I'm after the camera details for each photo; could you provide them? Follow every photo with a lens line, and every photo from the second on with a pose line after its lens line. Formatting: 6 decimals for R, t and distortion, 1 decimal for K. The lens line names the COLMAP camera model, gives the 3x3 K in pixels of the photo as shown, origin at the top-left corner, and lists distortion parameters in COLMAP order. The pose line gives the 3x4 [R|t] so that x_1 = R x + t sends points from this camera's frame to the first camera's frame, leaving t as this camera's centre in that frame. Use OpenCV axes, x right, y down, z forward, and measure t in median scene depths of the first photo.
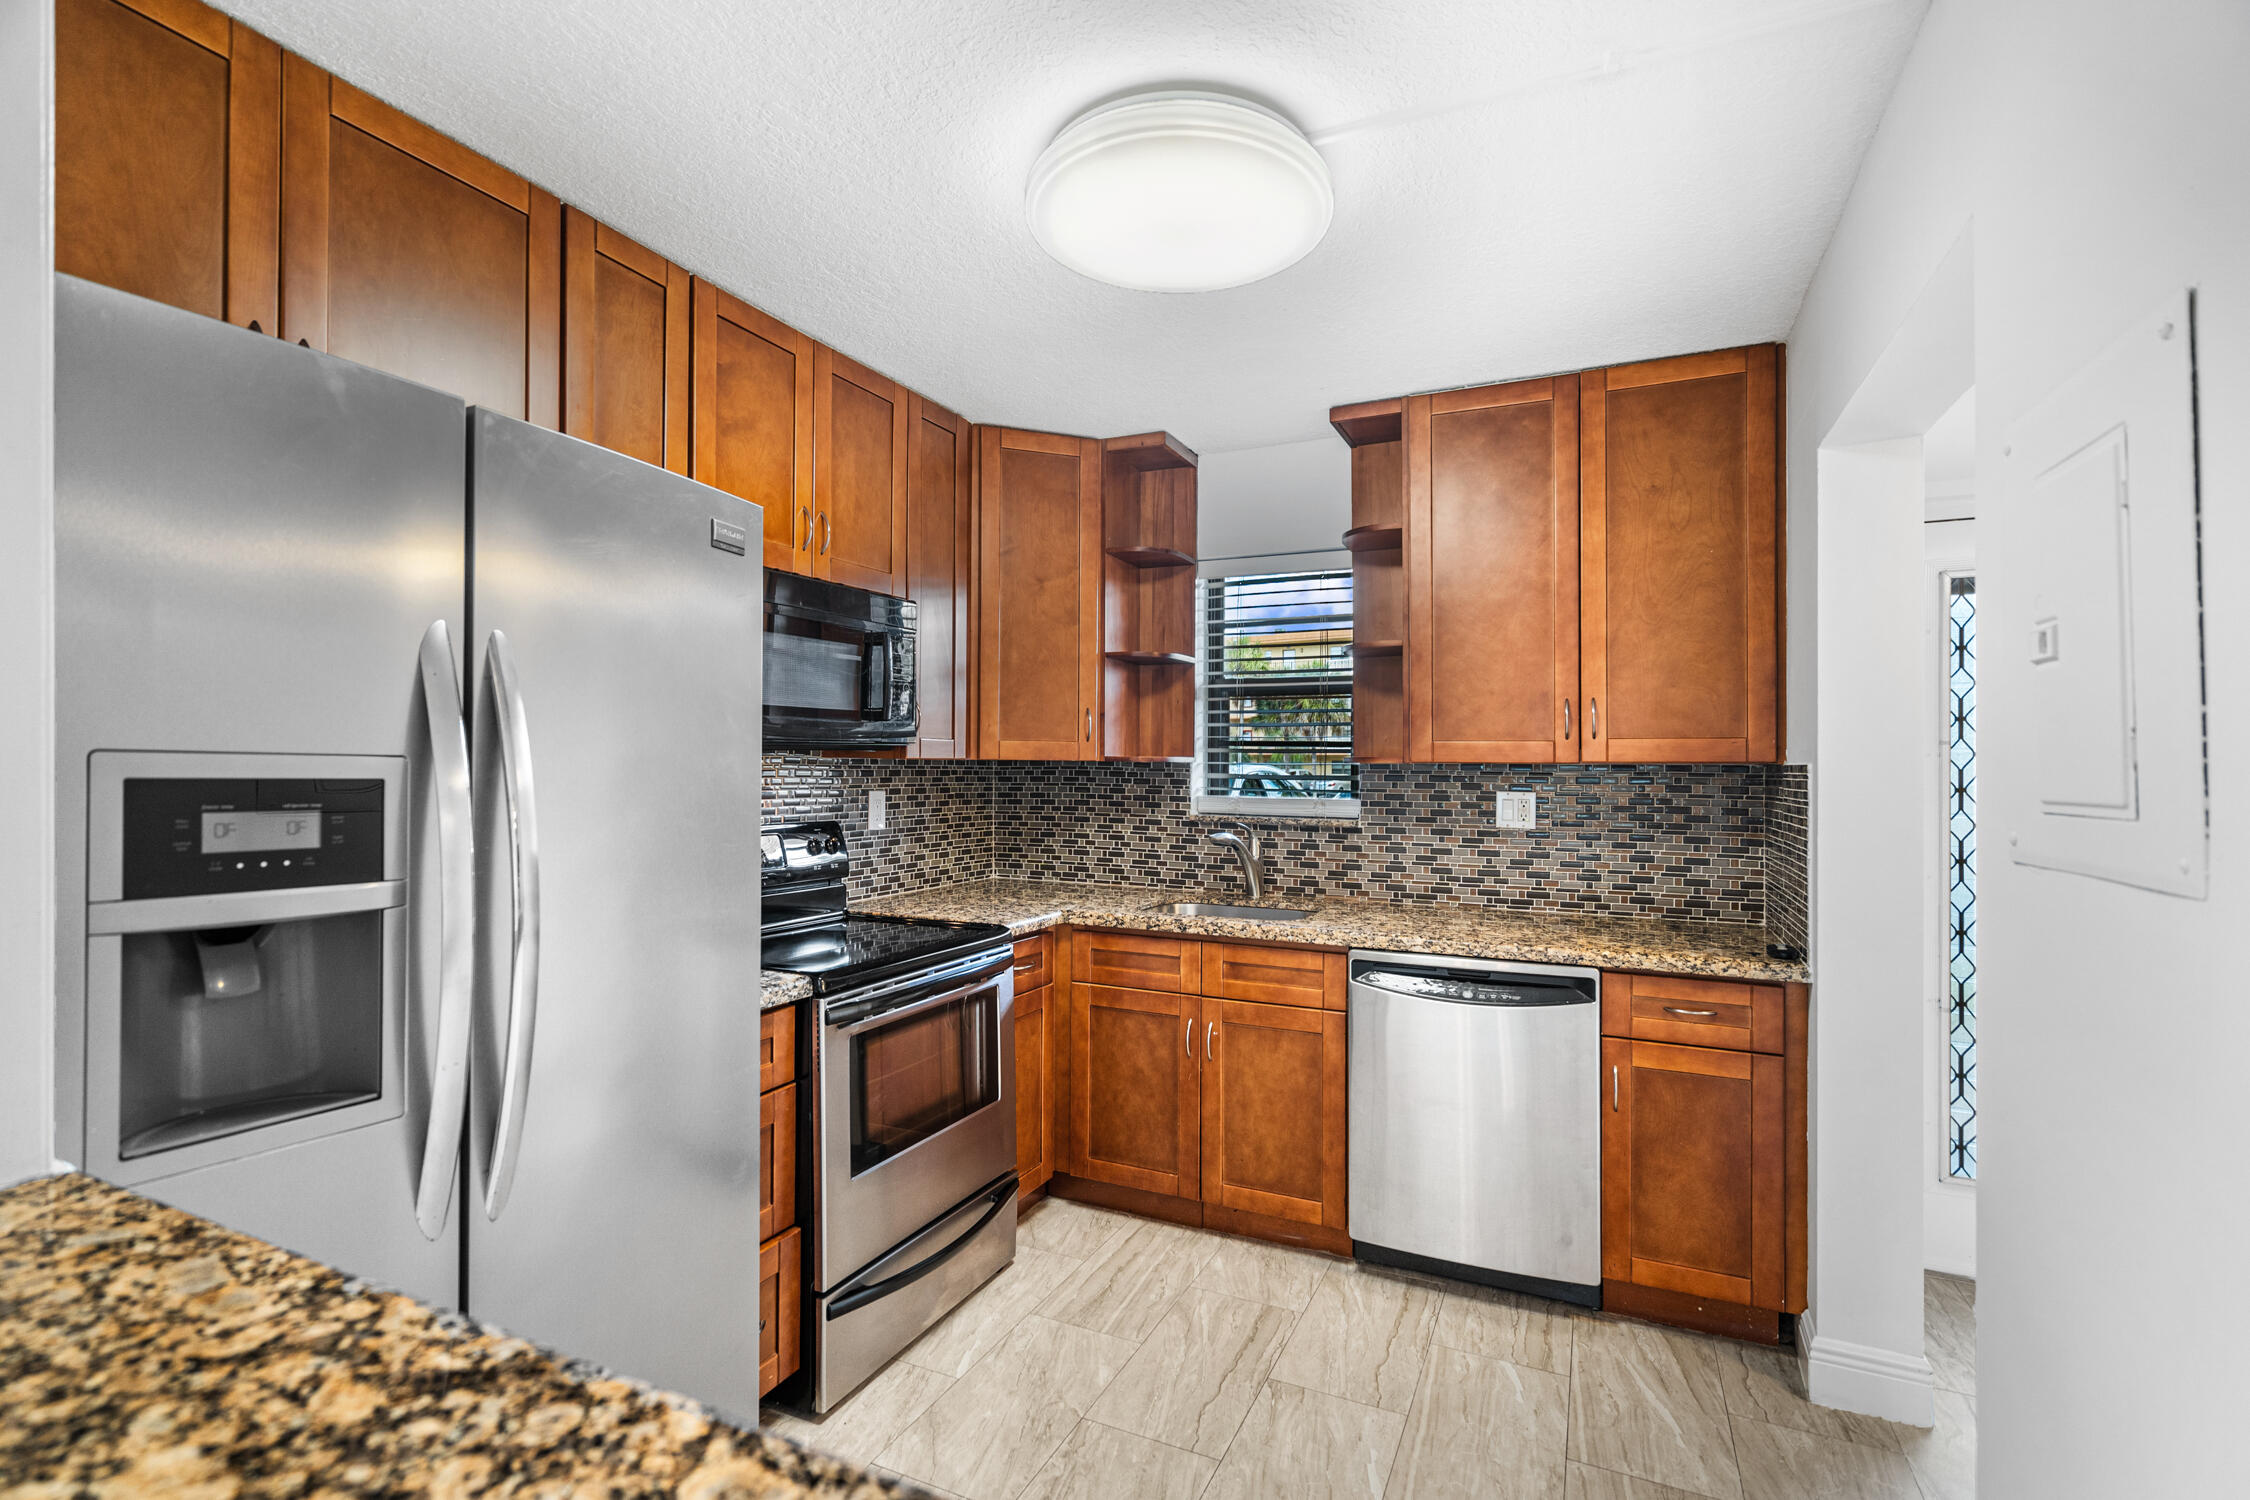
lens RADIAL K [[1061.0, 0, 1131.4], [0, 1061.0, 756.9], [0, 0, 1]] dist [-0.001289, 0.000113]
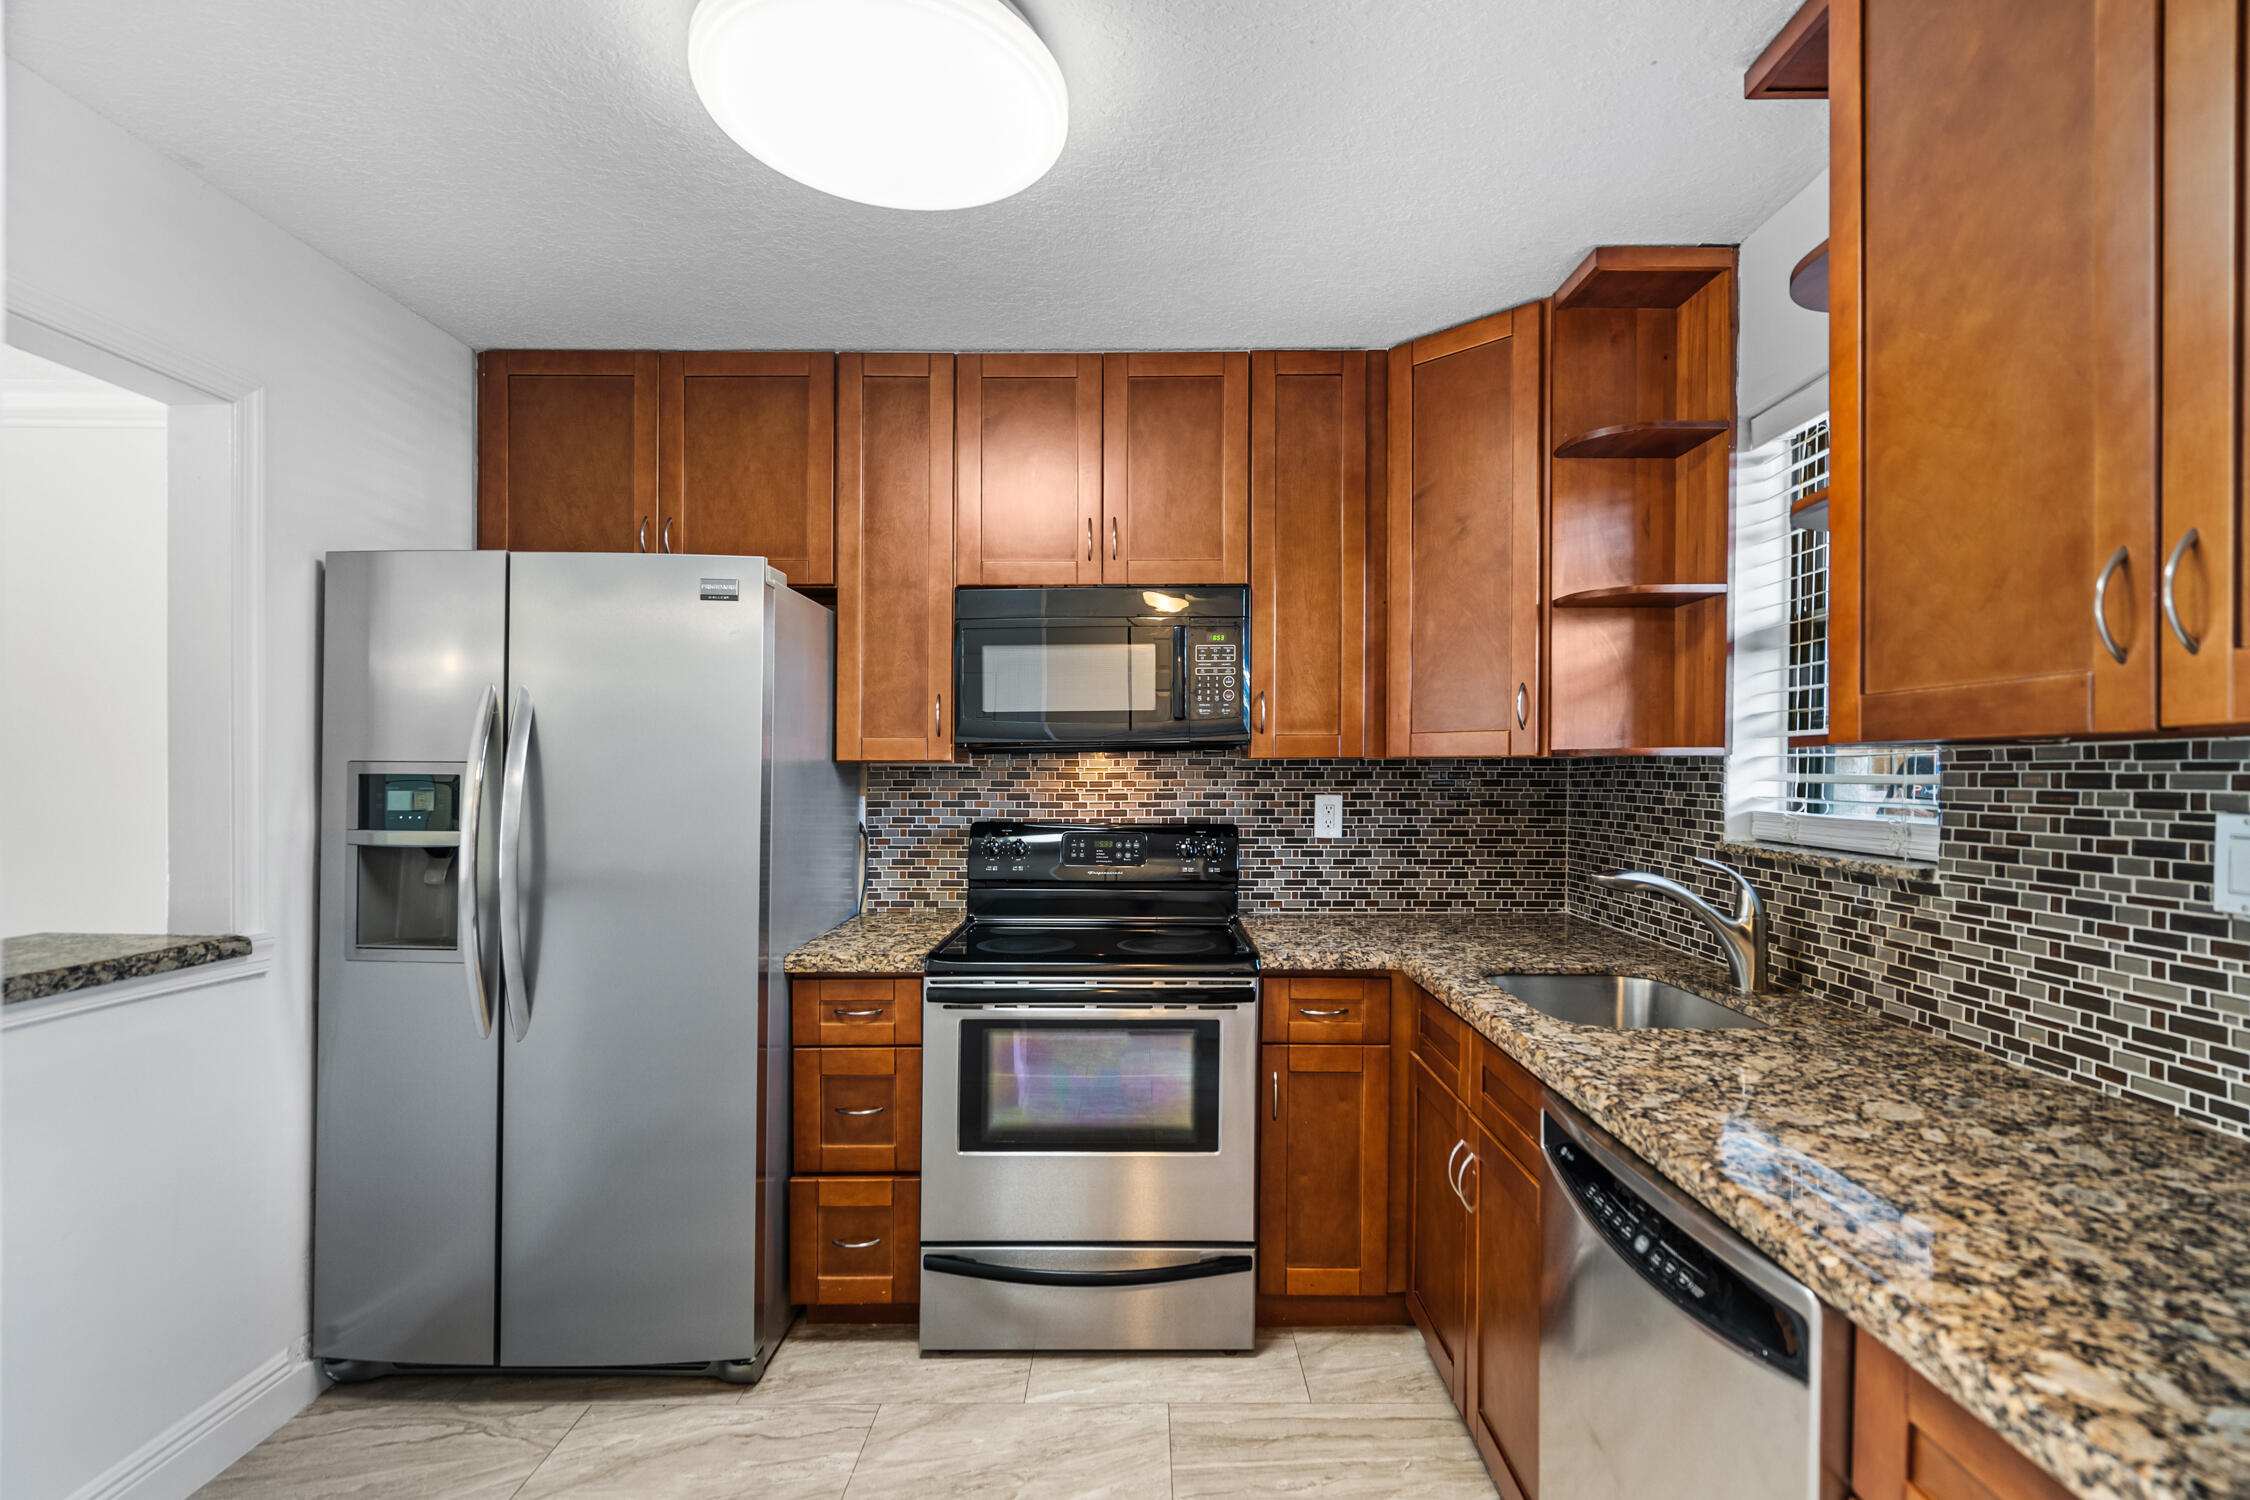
lens RADIAL K [[1043.1, 0, 1135.7], [0, 1043.1, 783.4], [0, 0, 1]] dist [-0.003235, 0.001062]
pose [[0.410237, 0.001475, -0.911978, 0.565277], [0.012011, 0.999903, 0.007020, 0.015650], [0.911900, -0.013834, 0.410179, 0.544686]]
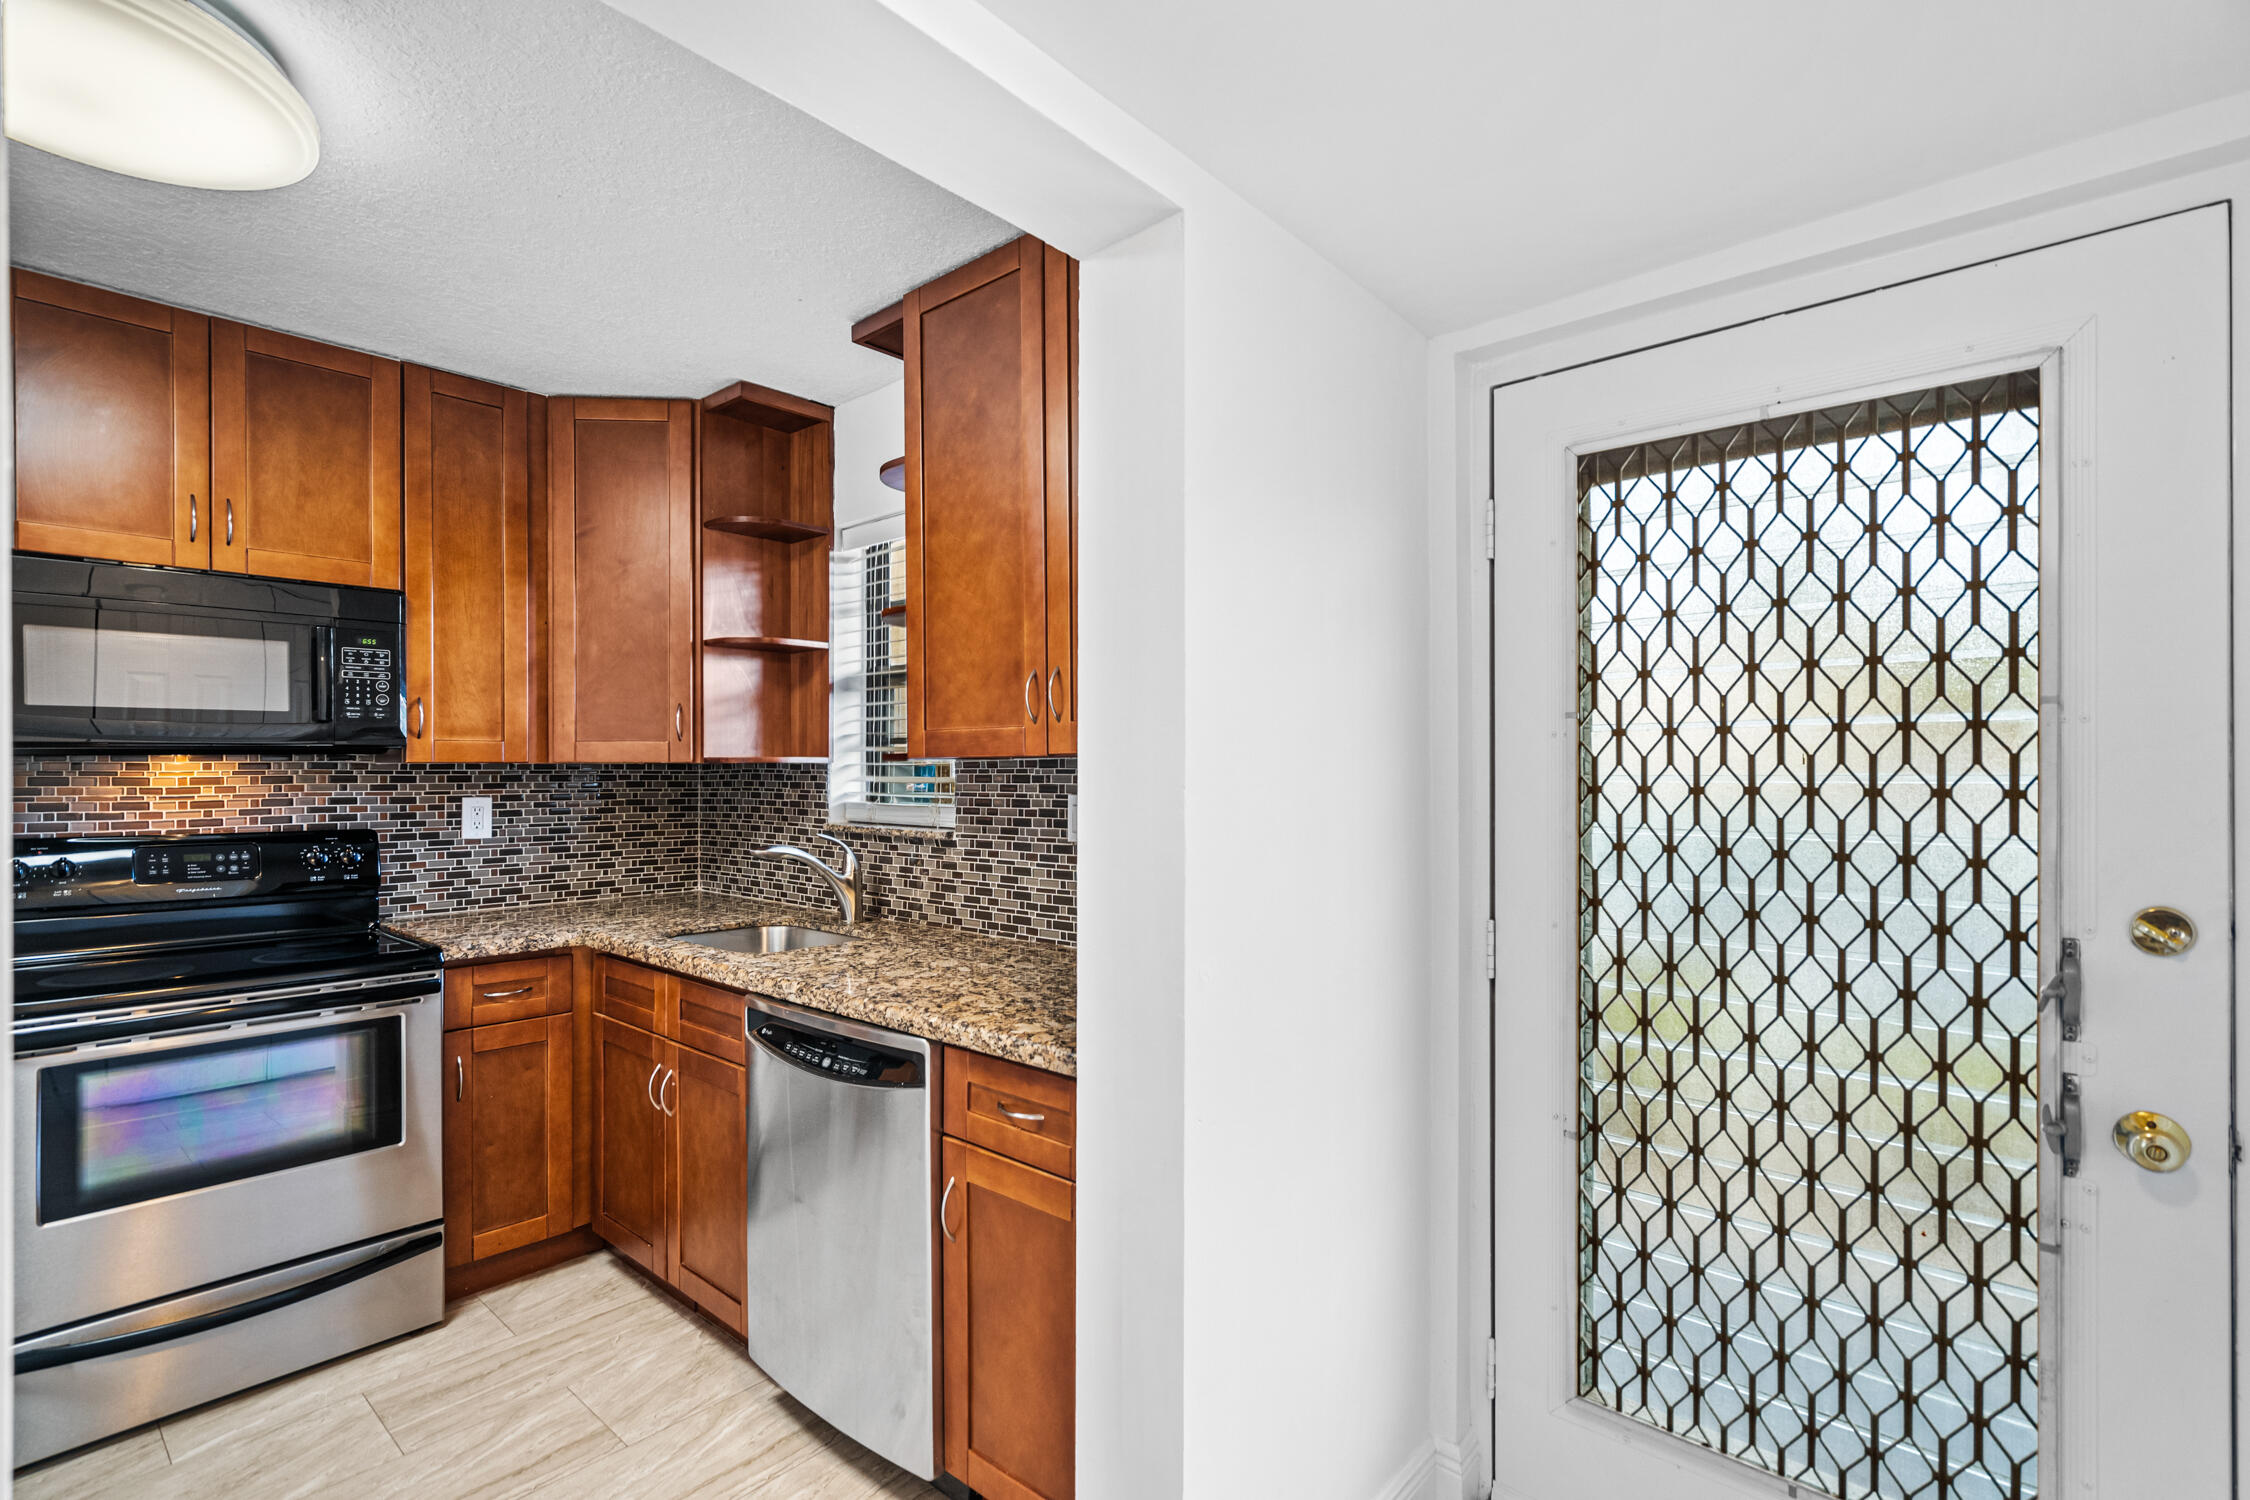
lens RADIAL K [[1043.1, 0, 1135.7], [0, 1043.1, 783.4], [0, 0, 1]] dist [-0.003235, 0.001062]
pose [[0.959381, -0.007907, -0.282003, 0.655261], [0.013363, 0.999759, 0.017429, 0.012474], [0.281798, -0.020490, 0.959255, 0.310037]]
